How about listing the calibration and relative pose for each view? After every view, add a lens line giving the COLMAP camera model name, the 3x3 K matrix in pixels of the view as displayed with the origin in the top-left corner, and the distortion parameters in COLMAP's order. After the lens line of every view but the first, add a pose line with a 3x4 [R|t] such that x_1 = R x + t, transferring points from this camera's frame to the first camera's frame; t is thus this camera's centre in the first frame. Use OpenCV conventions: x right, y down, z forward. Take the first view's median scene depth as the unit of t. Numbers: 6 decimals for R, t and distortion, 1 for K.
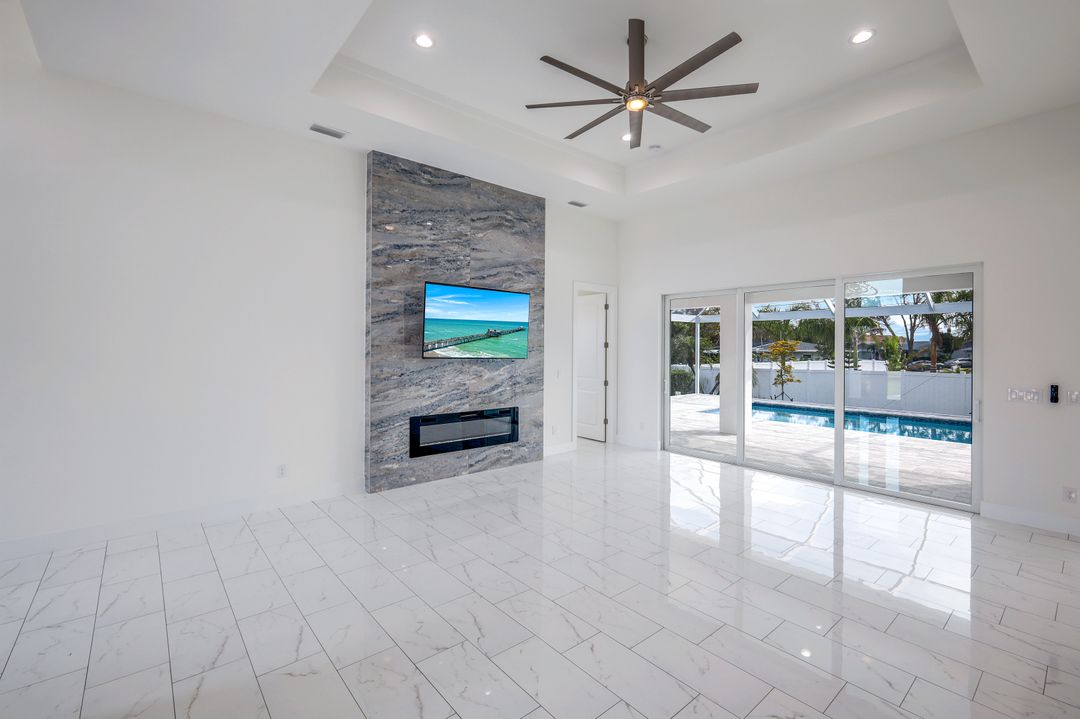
lens RADIAL K [[478.2, 0, 544.1], [0, 478.2, 349.0], [0, 0, 1]] dist [0.004765, 0.000271]
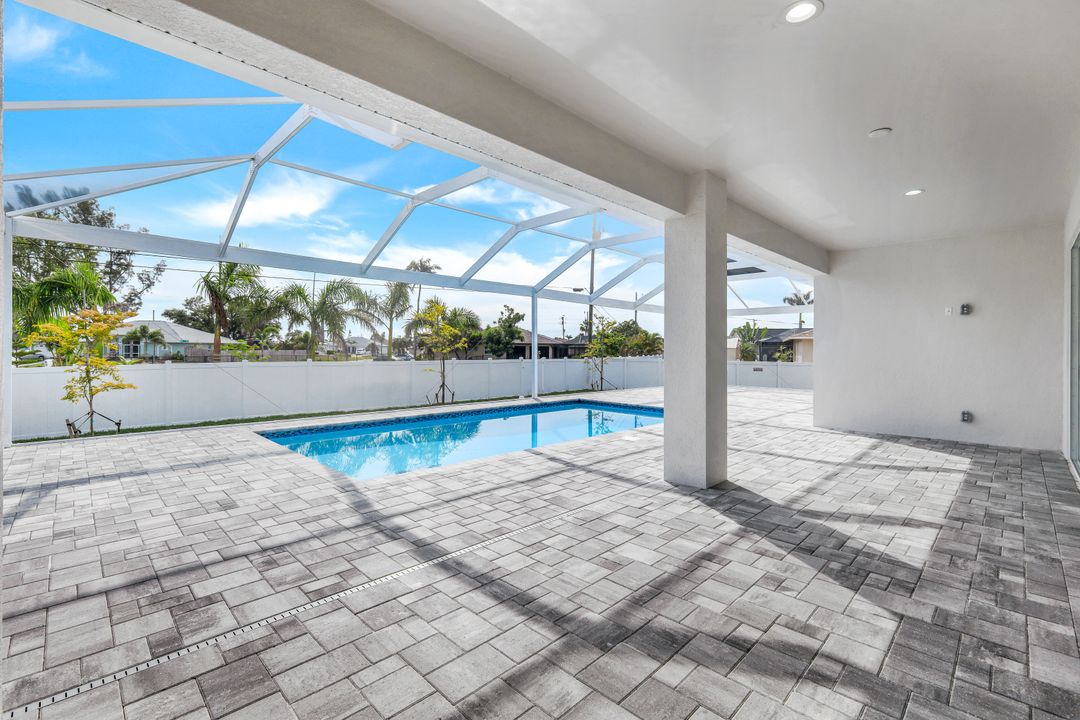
lens RADIAL K [[474.9, 0, 542.3], [0, 474.9, 348.6], [0, 0, 1]] dist [0.005625, 0.000318]
pose [[-0.070683, -0.006862, 0.997475, -0.119152], [-0.006113, 0.999961, 0.006446, 0.059576], [-0.997480, -0.005642, -0.070722, 1.906253]]
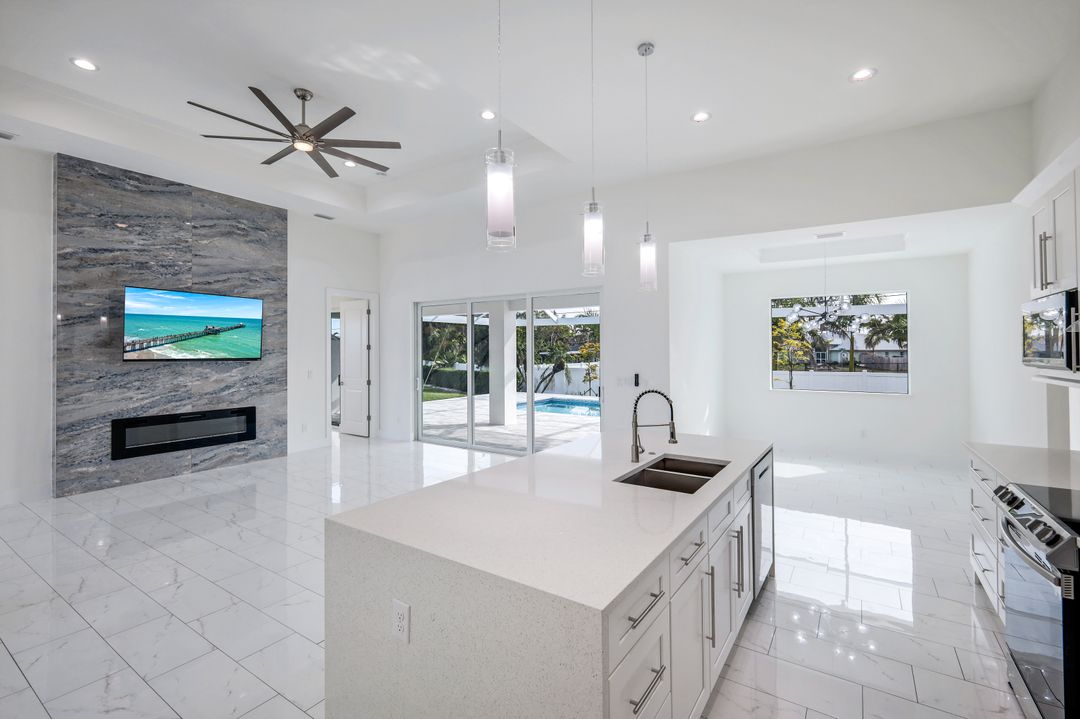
lens RADIAL K [[482.1, 0, 547.4], [0, 482.1, 349.9], [0, 0, 1]] dist [0.006901, 0.000029]
pose [[0.960523, -0.006645, 0.278122, 0.290610], [0.007485, 0.999970, -0.001960, 0.003686], [-0.278100, 0.003964, 0.960544, -0.217249]]
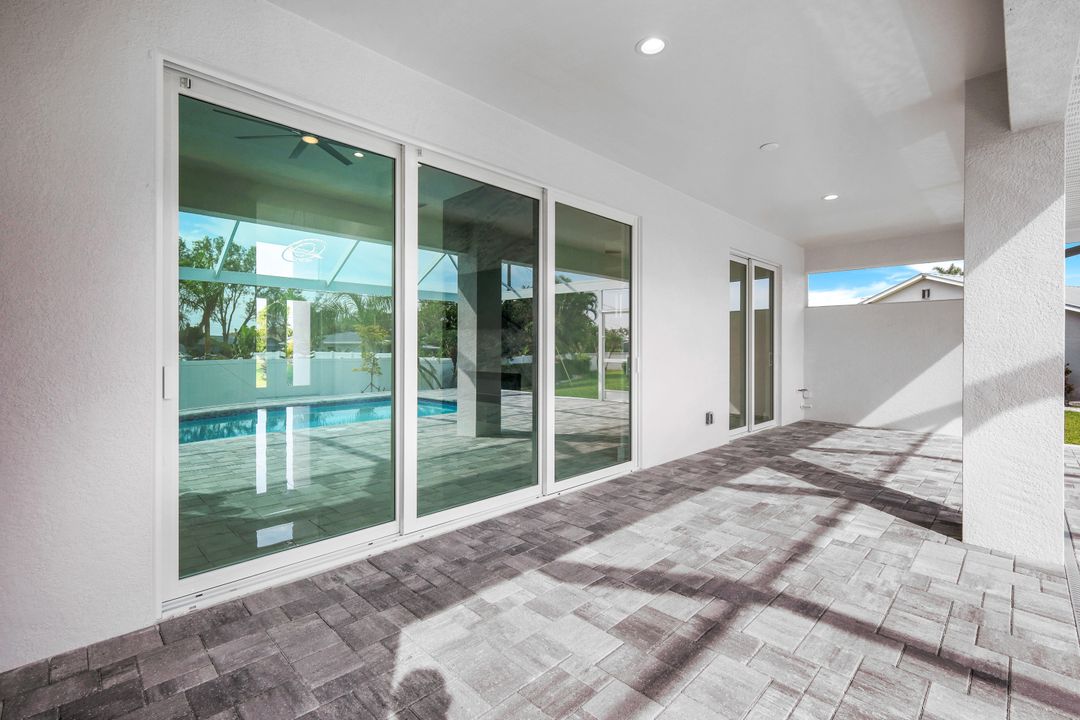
lens RADIAL K [[482.1, 0, 547.4], [0, 482.1, 350.4], [0, 0, 1]] dist [0.006901, 0.000029]
pose [[0.081176, -0.001790, -0.996698, 1.114334], [-0.004672, 0.999987, -0.002176, 0.077834], [0.996689, 0.004833, 0.081167, 1.065114]]
